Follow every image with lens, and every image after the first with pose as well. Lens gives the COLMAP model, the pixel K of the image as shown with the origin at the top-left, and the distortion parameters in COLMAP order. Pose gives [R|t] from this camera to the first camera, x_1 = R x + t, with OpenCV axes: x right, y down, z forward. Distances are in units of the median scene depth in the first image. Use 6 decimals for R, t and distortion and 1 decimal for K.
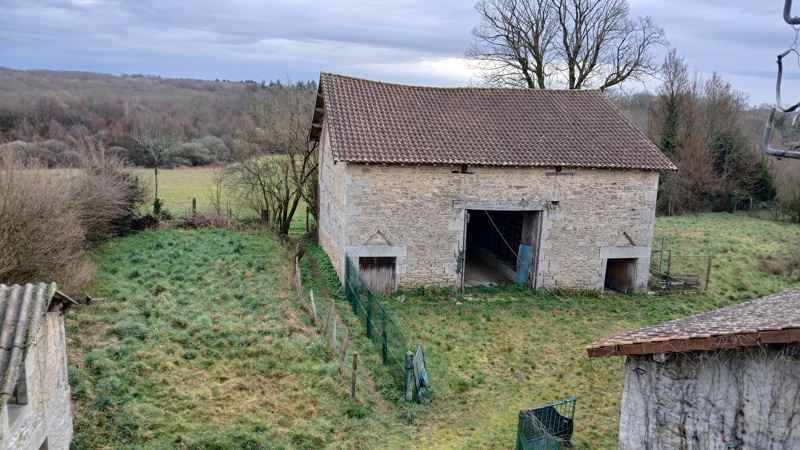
lens RADIAL K [[736.9, 0, 400.7], [0, 736.9, 225.9], [0, 0, 1]] dist [0.008092, -0.011911]
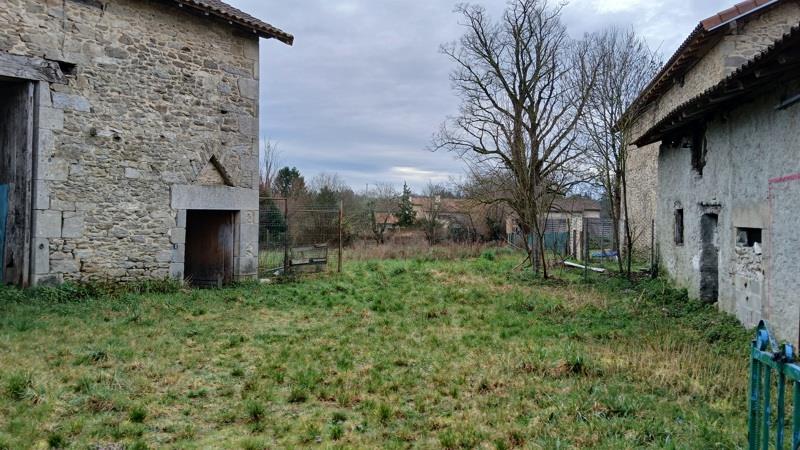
lens RADIAL K [[736.9, 0, 399.4], [0, 736.9, 228.0], [0, 0, 1]] dist [0.008092, -0.011911]
pose [[0.728453, -0.039069, 0.683980, 0.054952], [0.157837, 0.981086, -0.112059, 0.132289], [-0.666666, 0.189587, 0.720842, 0.572143]]
